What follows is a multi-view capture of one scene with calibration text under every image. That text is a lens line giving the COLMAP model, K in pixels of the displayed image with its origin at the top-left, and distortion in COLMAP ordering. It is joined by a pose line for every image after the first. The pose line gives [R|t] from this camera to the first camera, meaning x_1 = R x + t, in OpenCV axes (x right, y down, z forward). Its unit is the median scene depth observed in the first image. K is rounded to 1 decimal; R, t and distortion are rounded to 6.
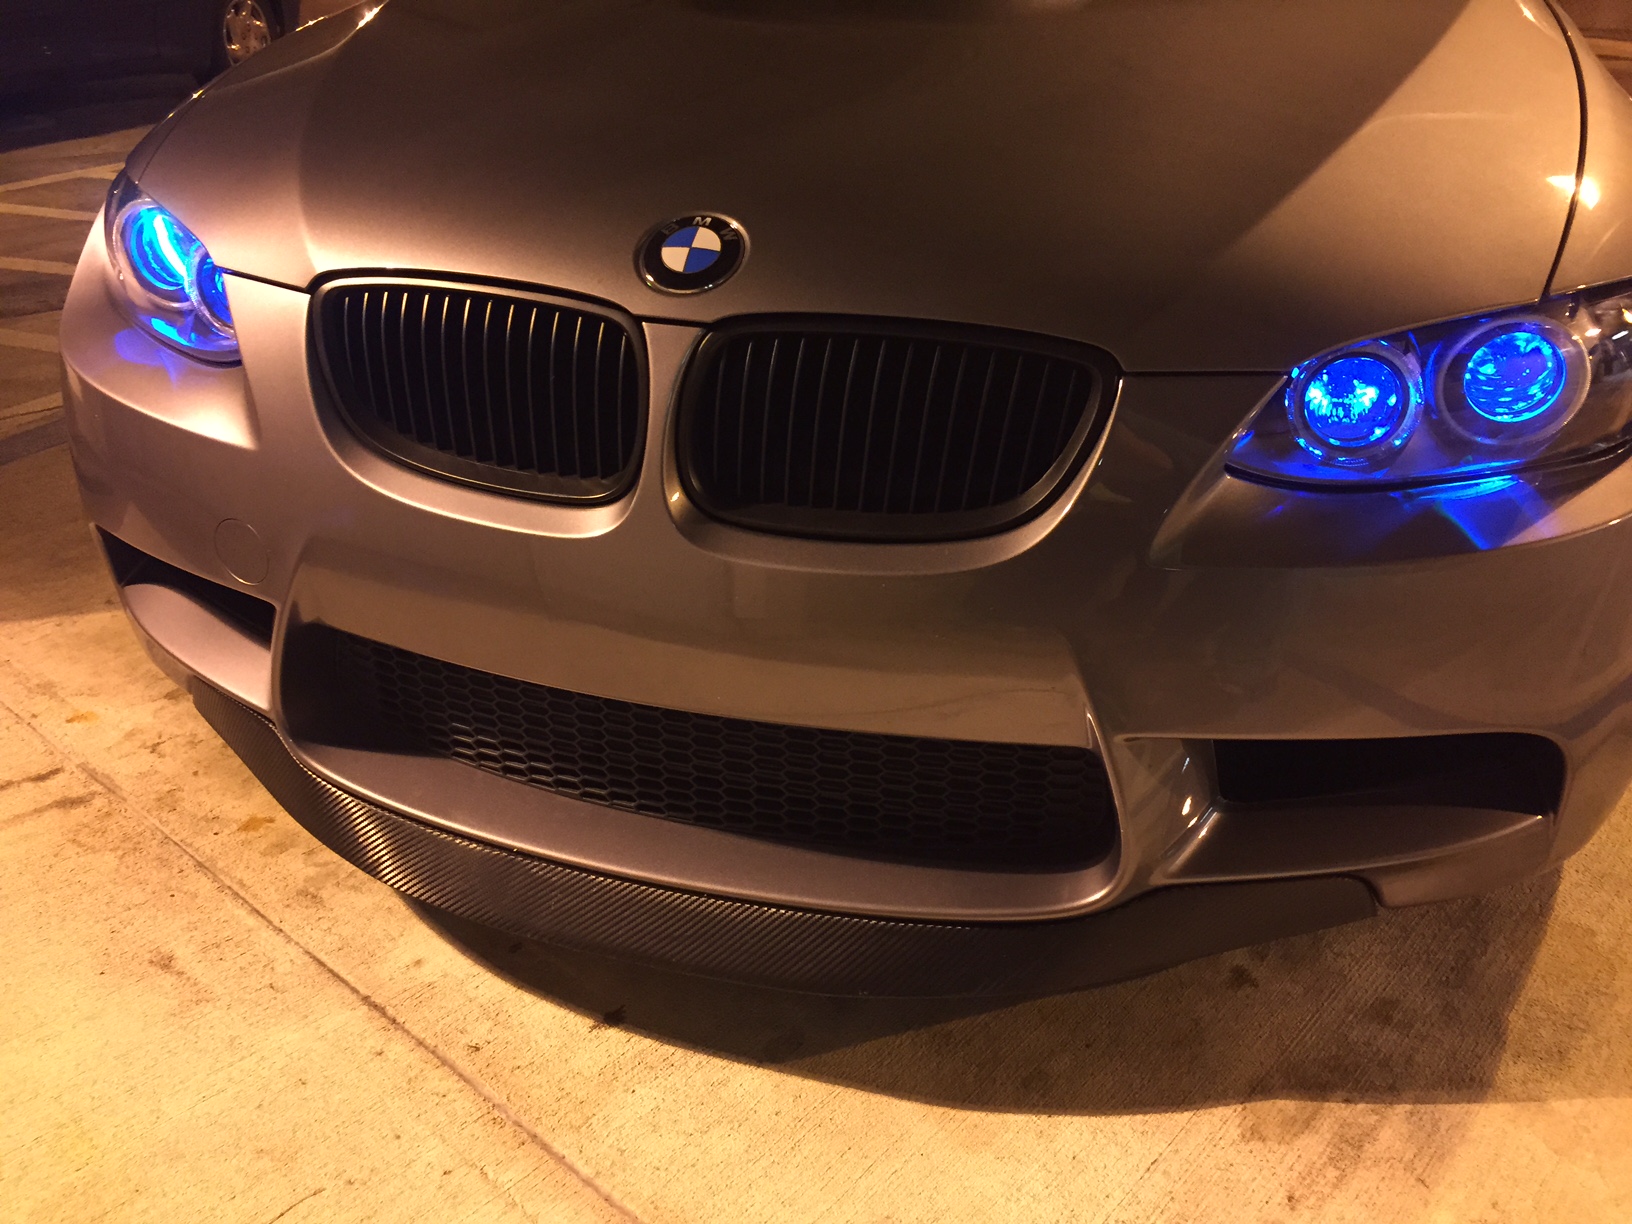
lens RADIAL K [[1378.9, 0, 816.9], [0, 1378.9, 614.2], [0, 0, 1]] dist [0.049877, -0.033590]
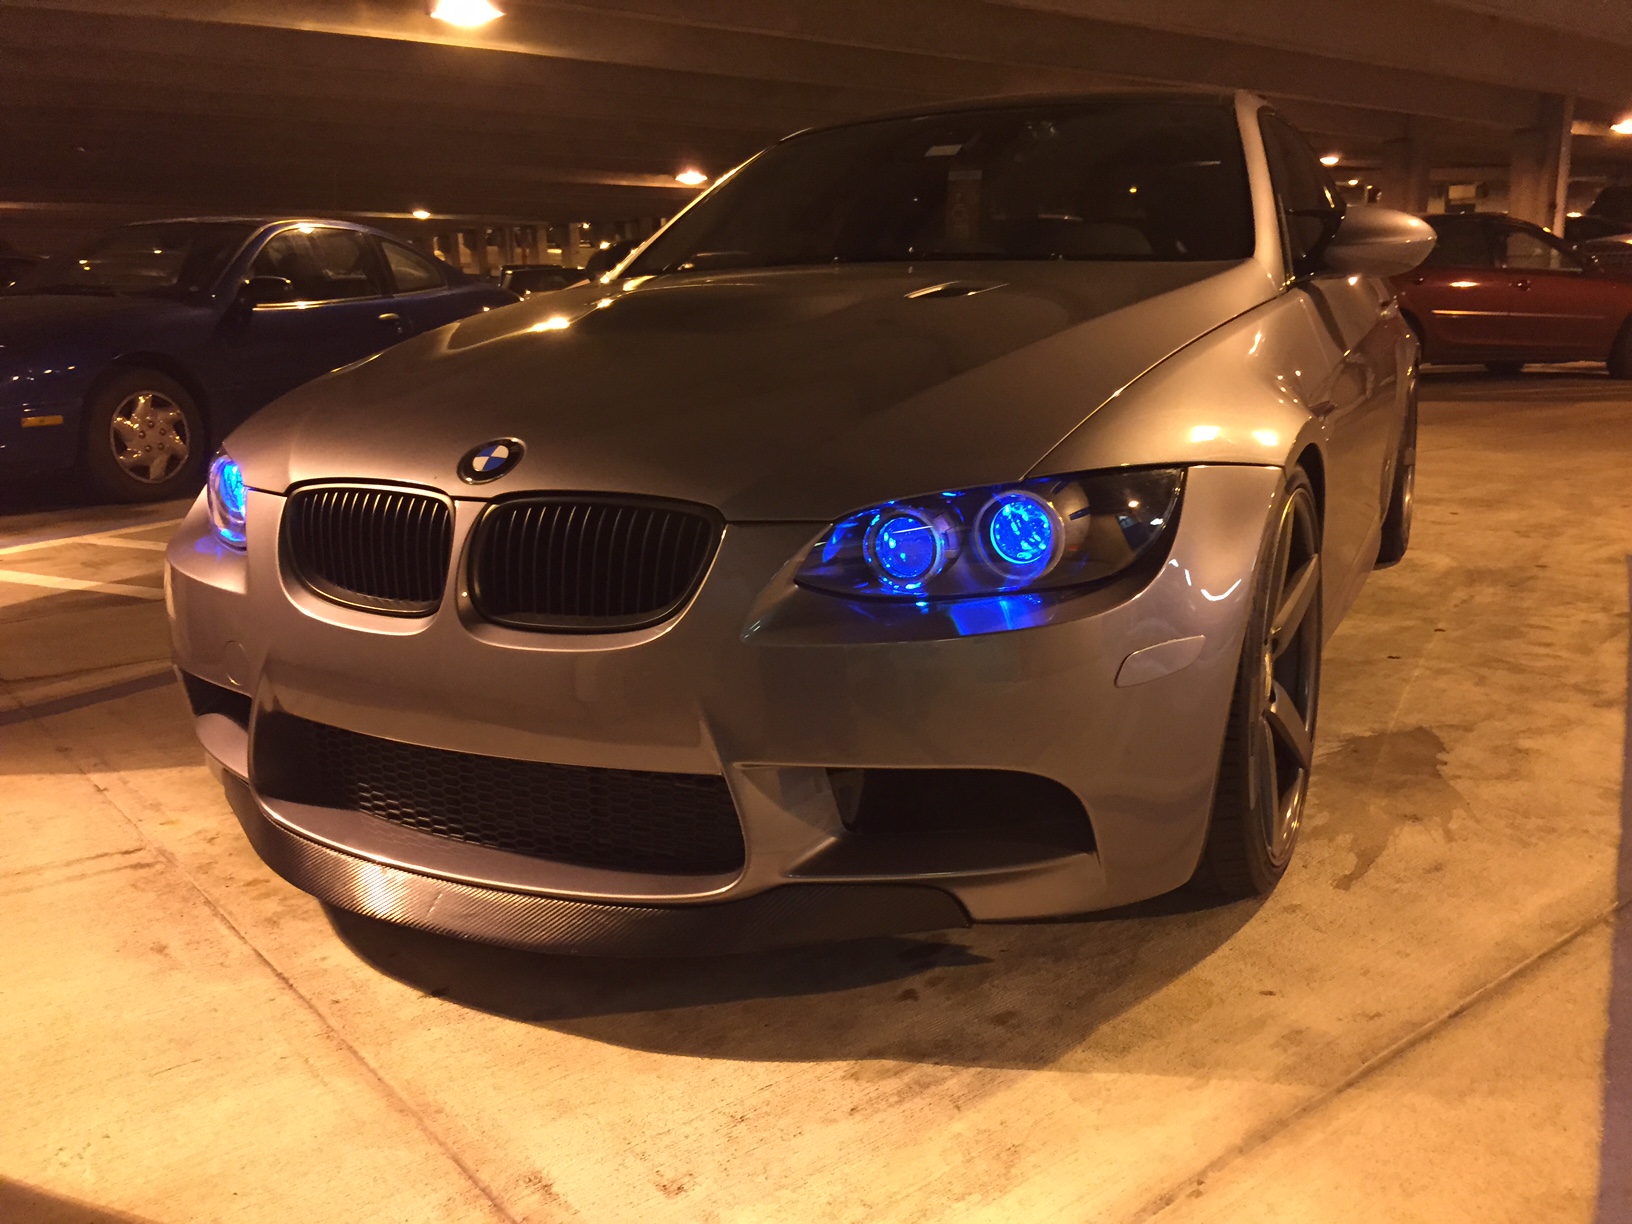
lens RADIAL K [[1378.9, 0, 817.6], [0, 1378.9, 610.3], [0, 0, 1]] dist [0.049877, -0.033590]
pose [[0.984940, -0.005532, -0.172806, 0.469909], [-0.035138, 0.972223, -0.231403, 0.224290], [0.169286, 0.233990, 0.957388, -0.364063]]
